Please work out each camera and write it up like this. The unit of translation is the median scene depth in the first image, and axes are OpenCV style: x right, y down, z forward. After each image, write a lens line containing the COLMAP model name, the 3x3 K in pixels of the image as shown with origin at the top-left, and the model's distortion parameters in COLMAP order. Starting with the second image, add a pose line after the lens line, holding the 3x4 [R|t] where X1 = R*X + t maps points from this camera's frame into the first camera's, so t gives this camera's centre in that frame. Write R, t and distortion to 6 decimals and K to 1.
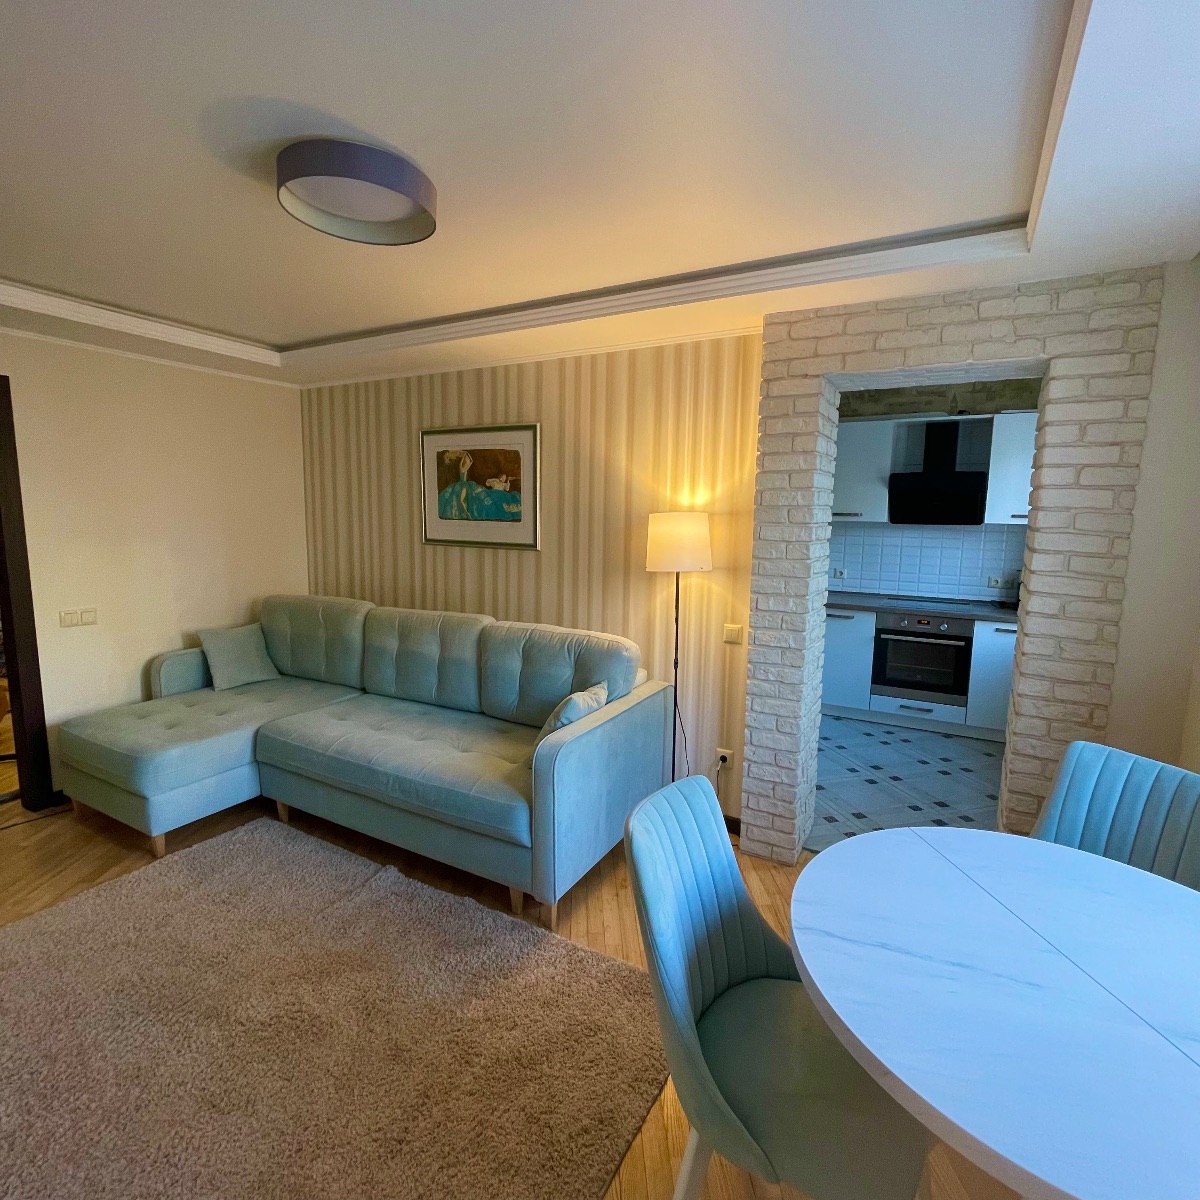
lens RADIAL K [[643.4, 0, 600.7], [0, 643.4, 602.2], [0, 0, 1]] dist [-0.004431, 0.001840]
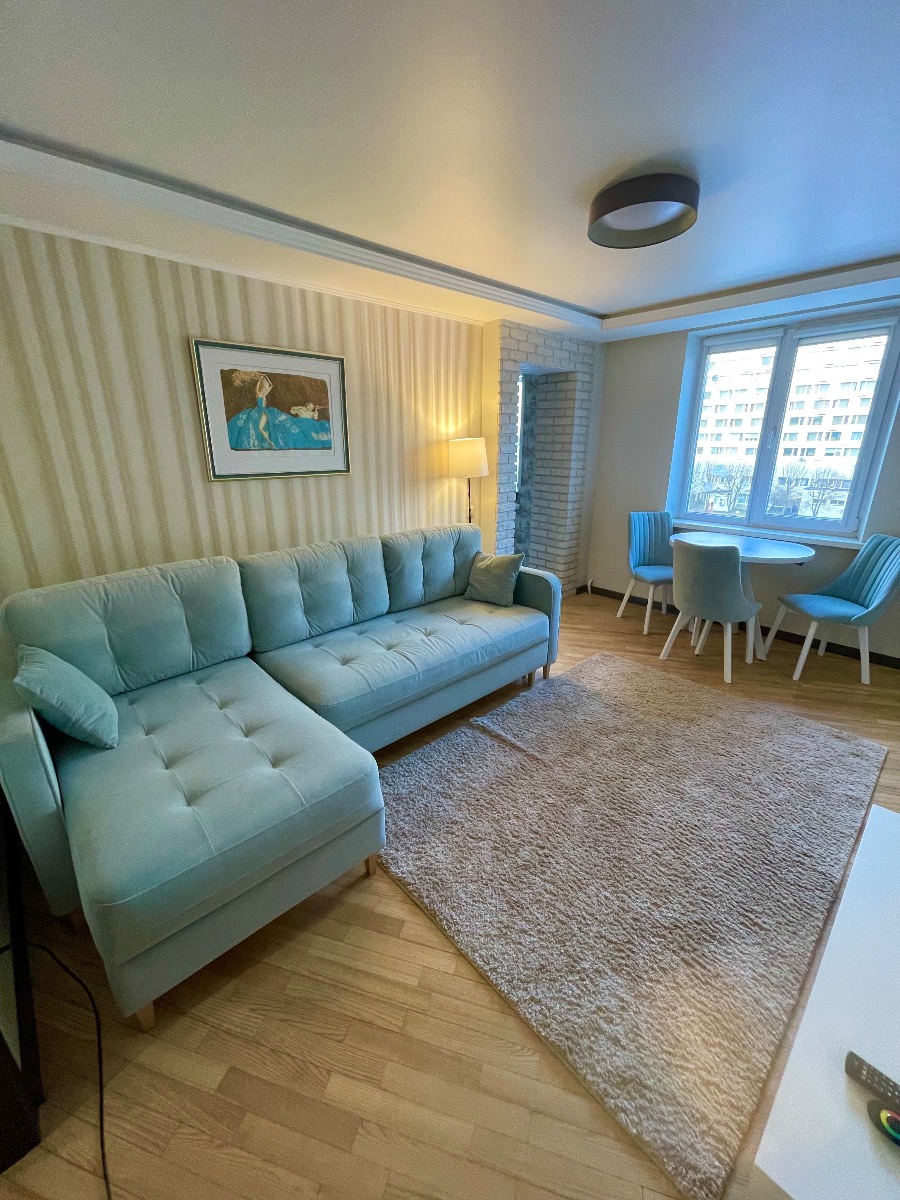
lens RADIAL K [[482.4, 0, 448.0], [0, 482.4, 600.2], [0, 0, 1]] dist [-0.003443, 0.001318]
pose [[0.307143, -0.314772, 0.898099, -1.009579], [0.140449, 0.948374, 0.284361, -0.098233], [-0.941243, 0.038797, 0.335496, 0.615334]]
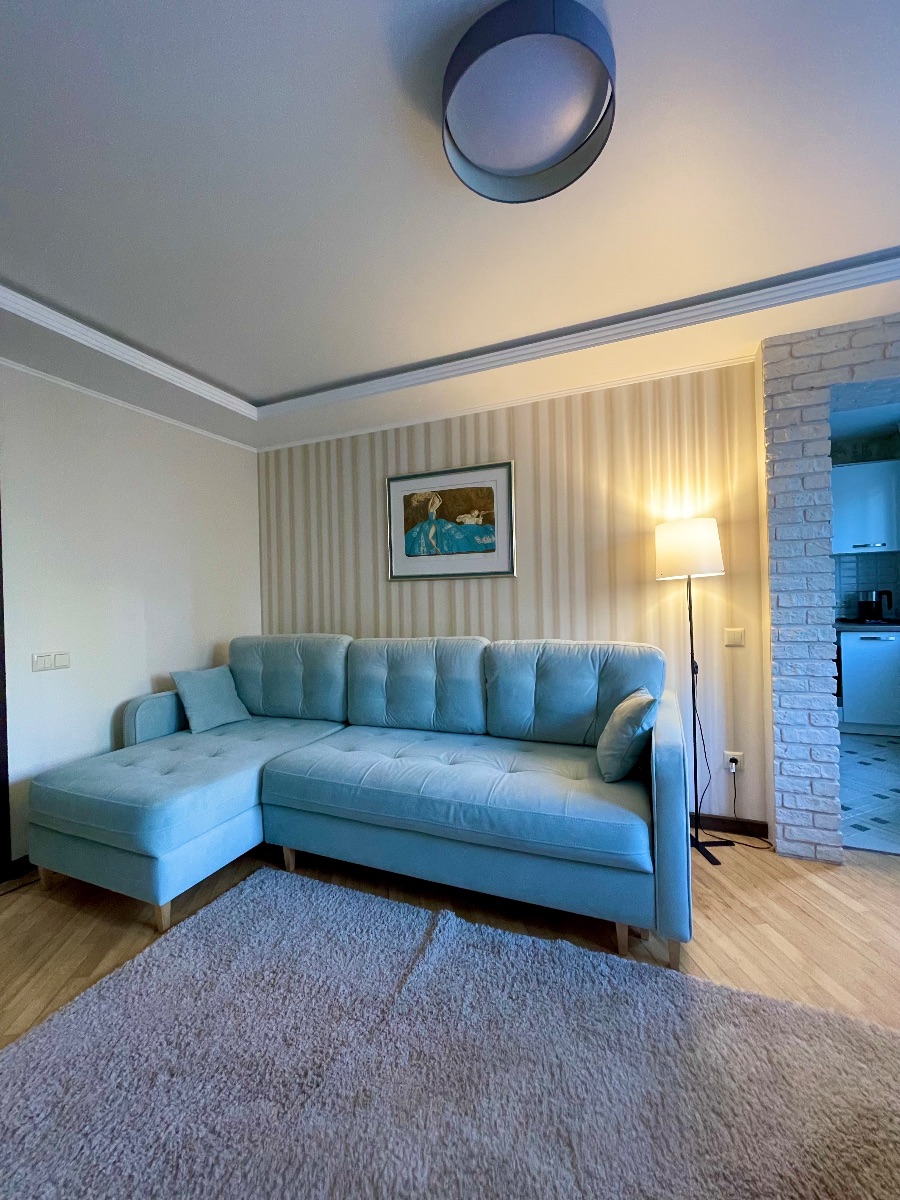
lens RADIAL K [[482.4, 0, 450.9], [0, 482.4, 601.7], [0, 0, 1]] dist [-0.003443, 0.001318]
pose [[0.993017, -0.042133, 0.110191, -0.328989], [0.056196, 0.990205, -0.127810, 0.064506], [-0.103727, 0.133110, 0.985658, 0.252864]]
